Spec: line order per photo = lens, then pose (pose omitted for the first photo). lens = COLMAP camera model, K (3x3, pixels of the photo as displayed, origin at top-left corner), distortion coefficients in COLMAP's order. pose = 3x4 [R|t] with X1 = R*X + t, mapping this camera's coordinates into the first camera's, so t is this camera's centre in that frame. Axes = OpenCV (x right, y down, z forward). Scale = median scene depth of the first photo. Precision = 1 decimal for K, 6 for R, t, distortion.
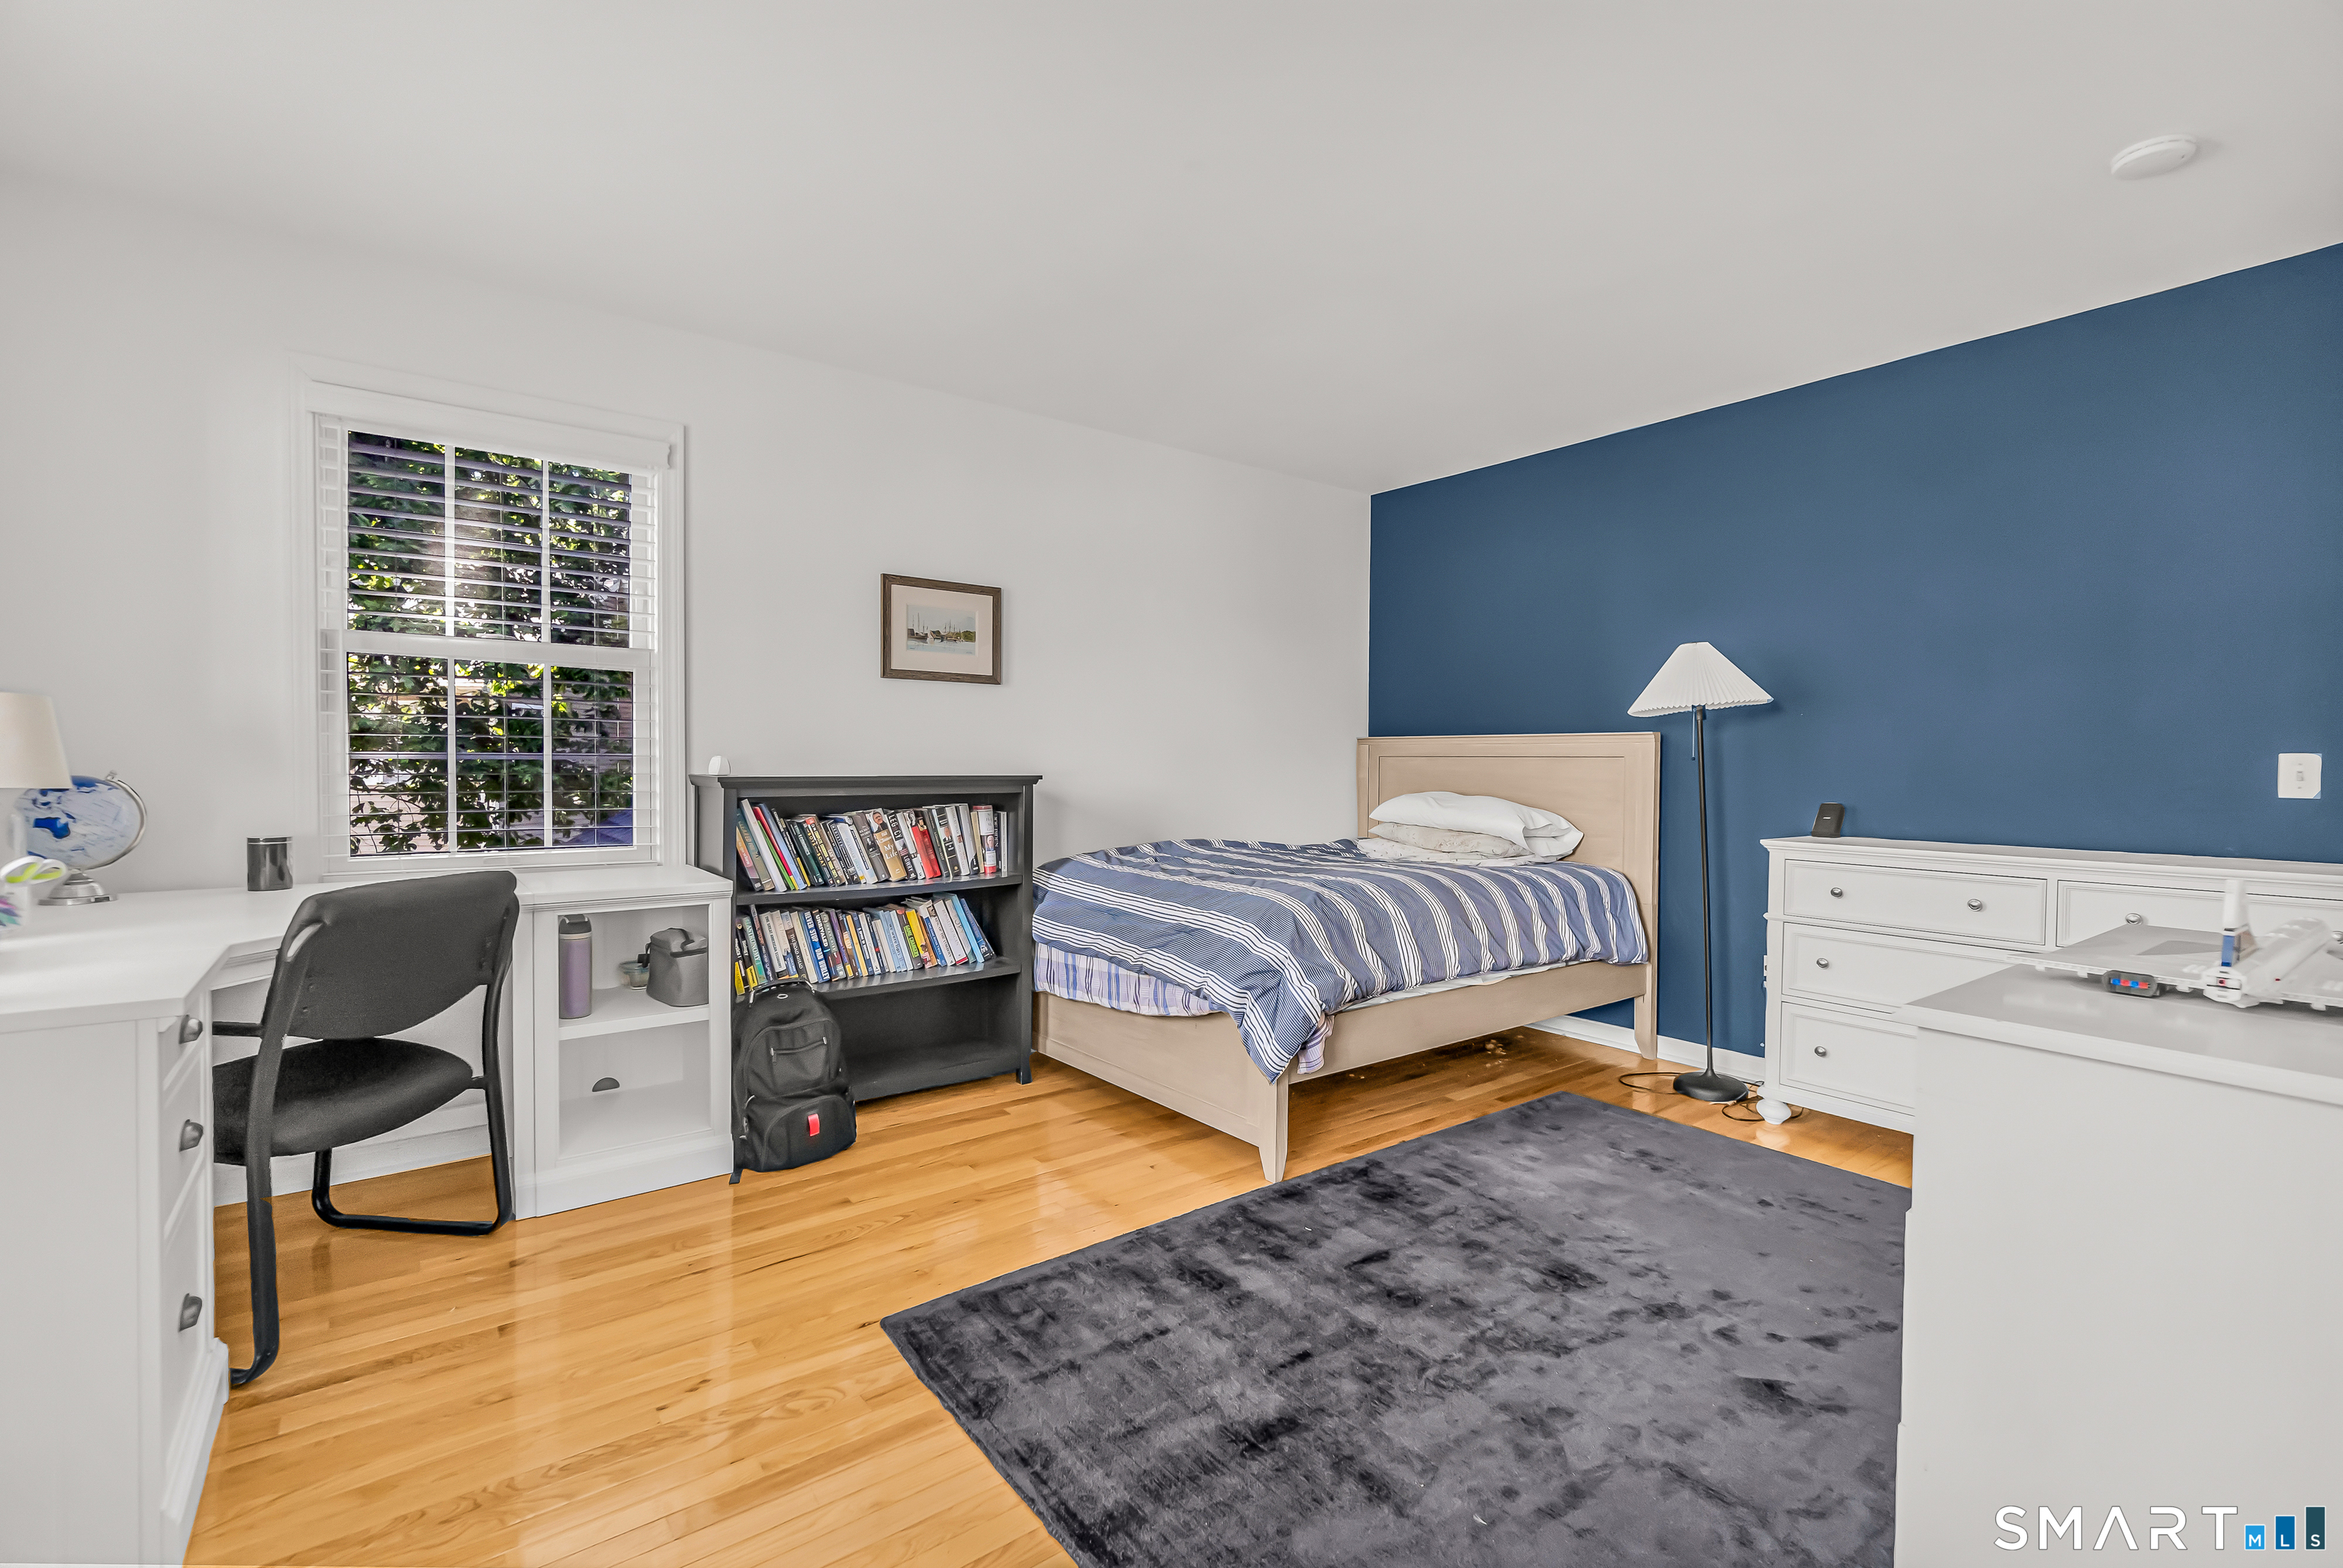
lens RADIAL K [[1016.8, 0, 1162.2], [0, 1016.8, 779.3], [0, 0, 1]] dist [-0.016150, -0.000135]
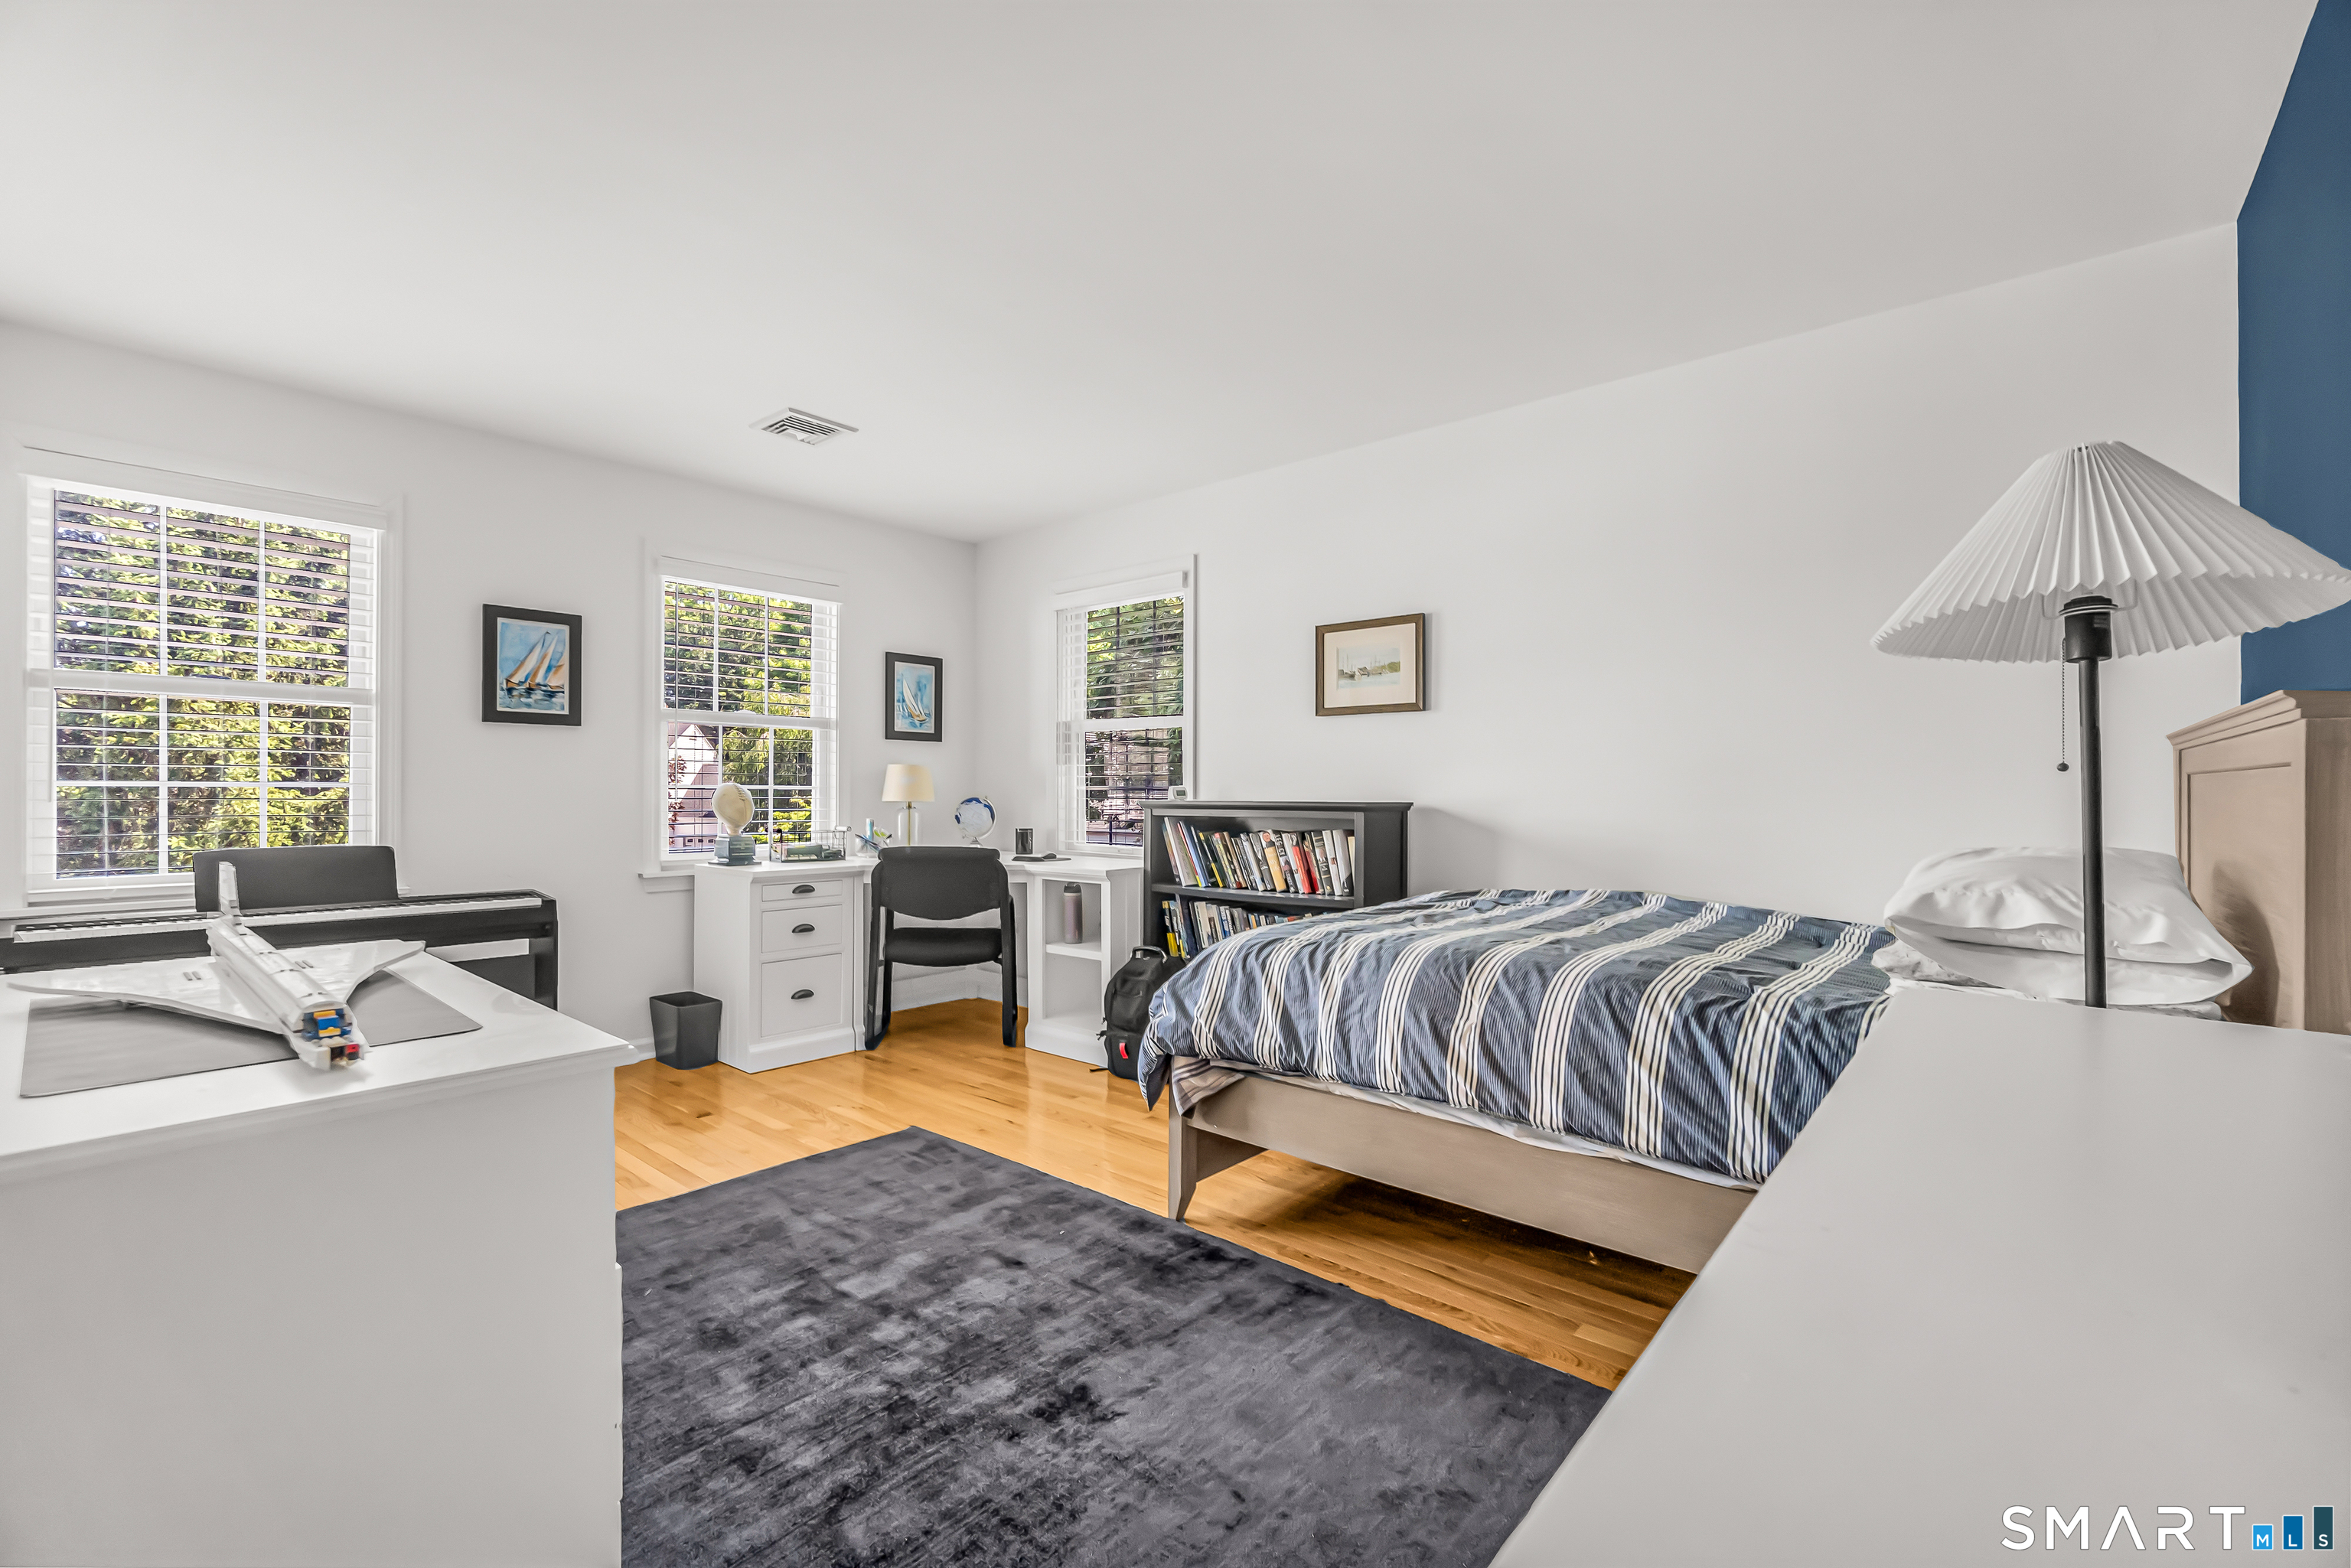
lens RADIAL K [[1016.6, 0, 1168.7], [0, 1016.6, 786.3], [0, 0, 1]] dist [-0.009721, 0.000897]
pose [[0.198650, -0.007134, -0.980044, 0.880756], [-0.014949, 0.999835, -0.010308, -0.007058], [0.979956, 0.016698, 0.198511, 0.654563]]
